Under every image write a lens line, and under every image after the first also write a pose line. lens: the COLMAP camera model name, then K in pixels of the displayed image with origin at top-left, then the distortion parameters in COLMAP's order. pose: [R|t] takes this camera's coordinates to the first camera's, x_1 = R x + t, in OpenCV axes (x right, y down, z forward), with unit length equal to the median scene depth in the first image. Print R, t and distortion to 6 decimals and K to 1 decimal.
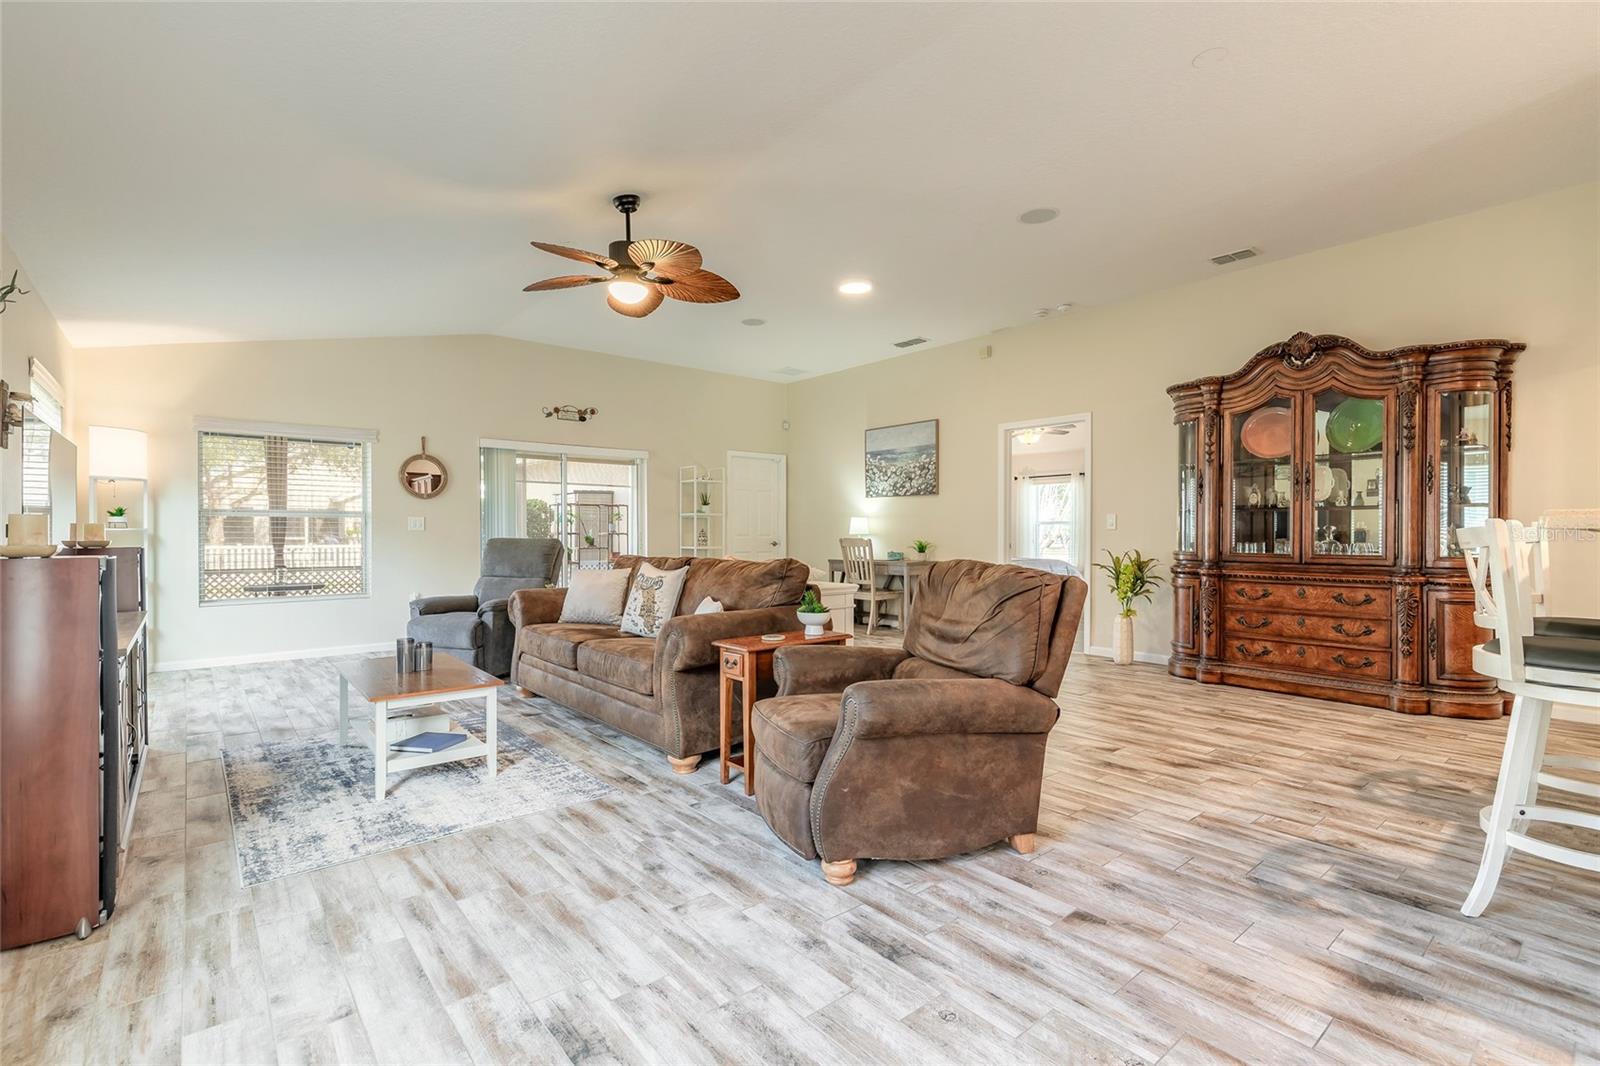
lens RADIAL K [[727.8, 0, 799.5], [0, 727.8, 536.1], [0, 0, 1]] dist [0.008759, -0.001146]
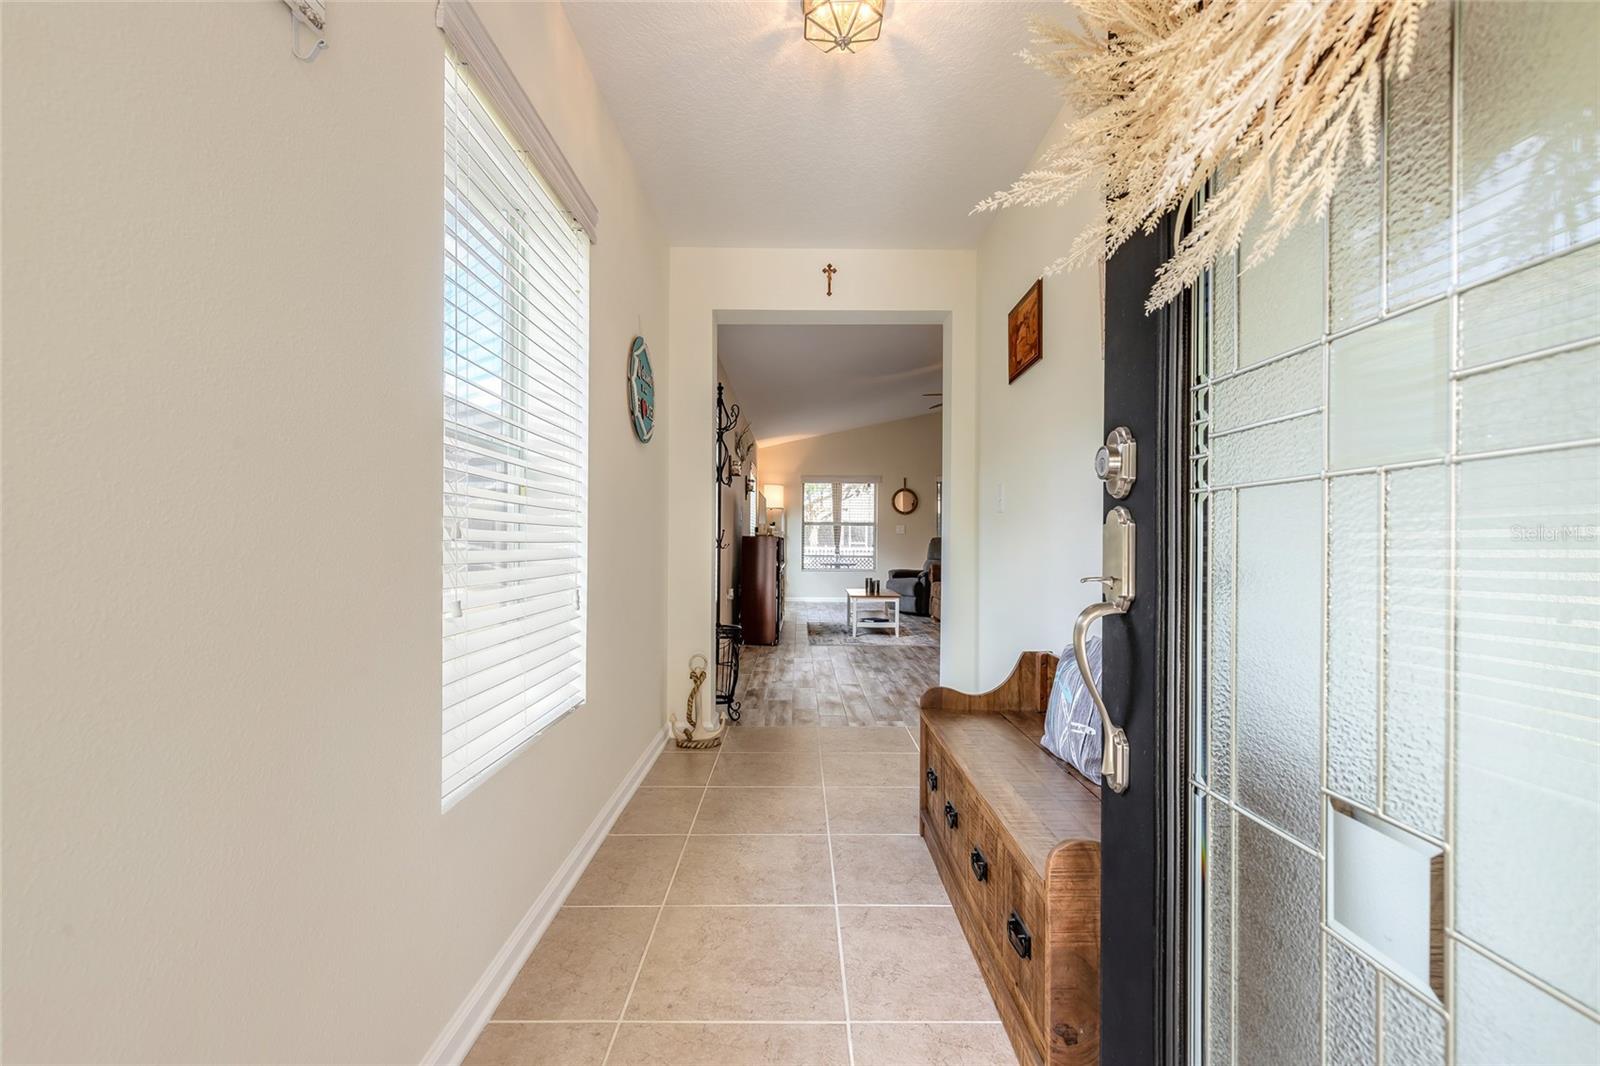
lens RADIAL K [[727.8, 0, 802.9], [0, 727.8, 539.0], [0, 0, 1]] dist [0.008759, -0.001146]
pose [[0.770765, 0.006444, -0.637087, 0.600232], [-0.012839, 0.999903, -0.005419, 0.027329], [0.636991, 0.012356, 0.770773, -0.711089]]
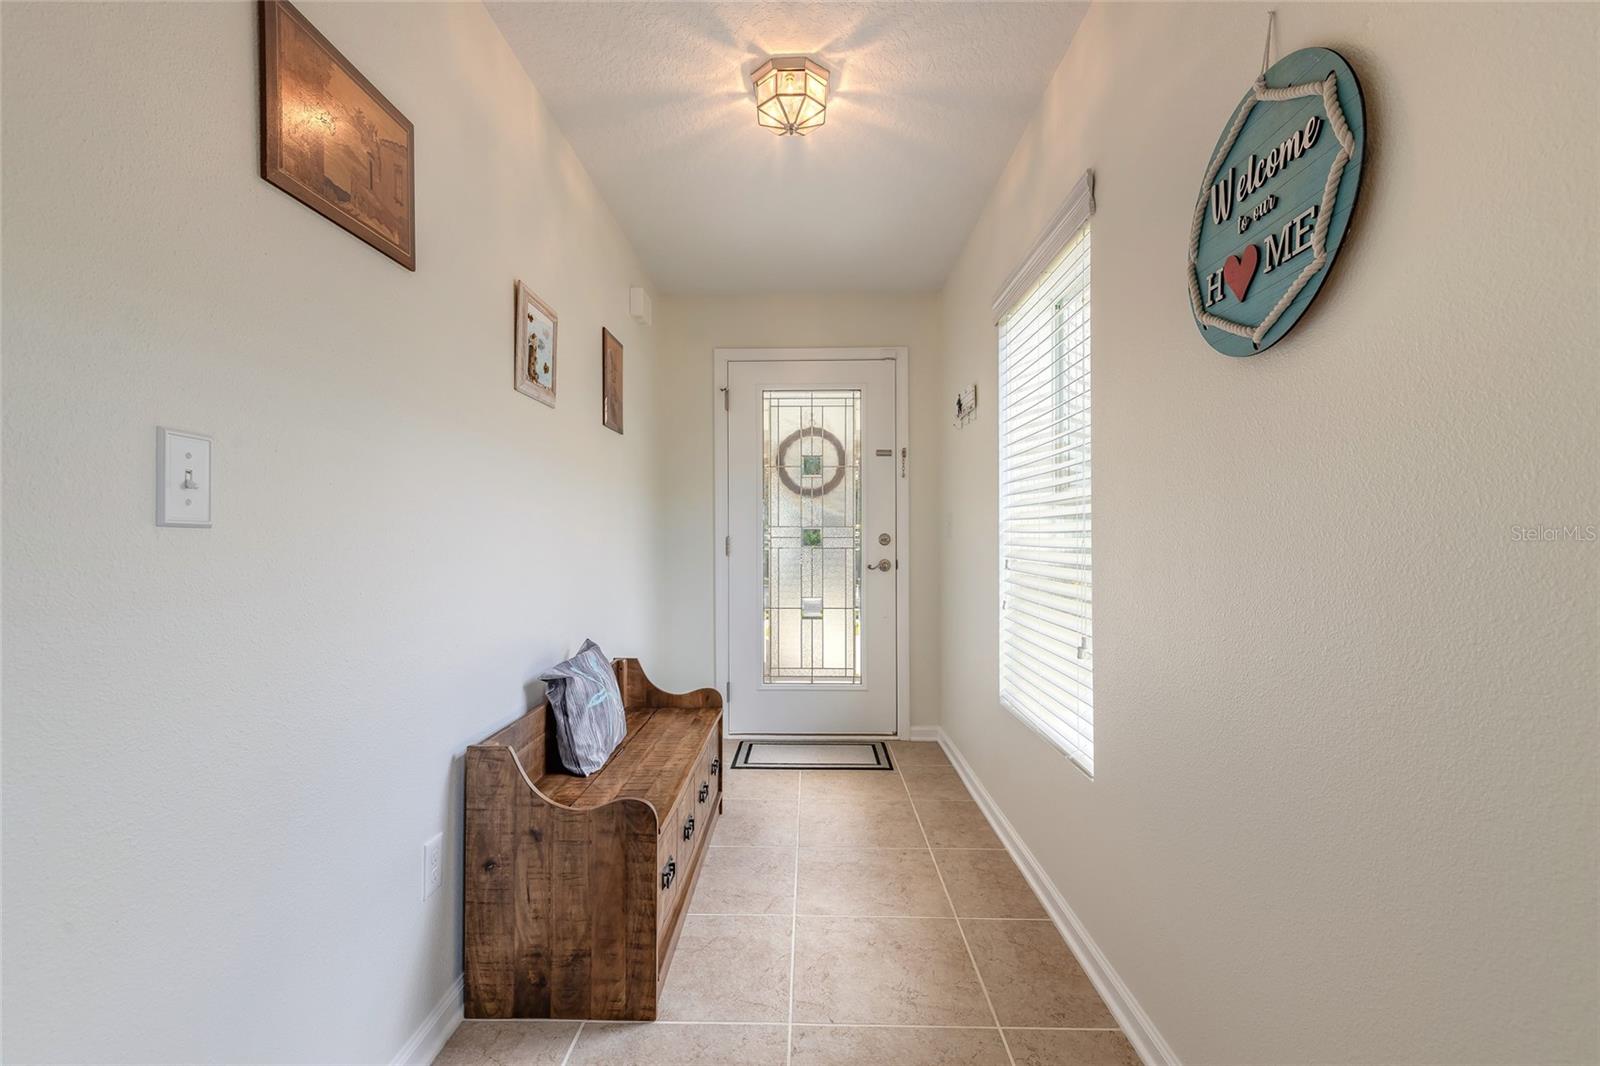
lens RADIAL K [[727.8, 0, 799.1], [0, 727.8, 533.9], [0, 0, 1]] dist [0.008759, -0.001146]
pose [[-0.759097, 0.003198, 0.650970, -2.072500], [0.007673, 0.999962, 0.004035, -0.115859], [-0.650932, 0.008058, -0.759093, 2.591303]]
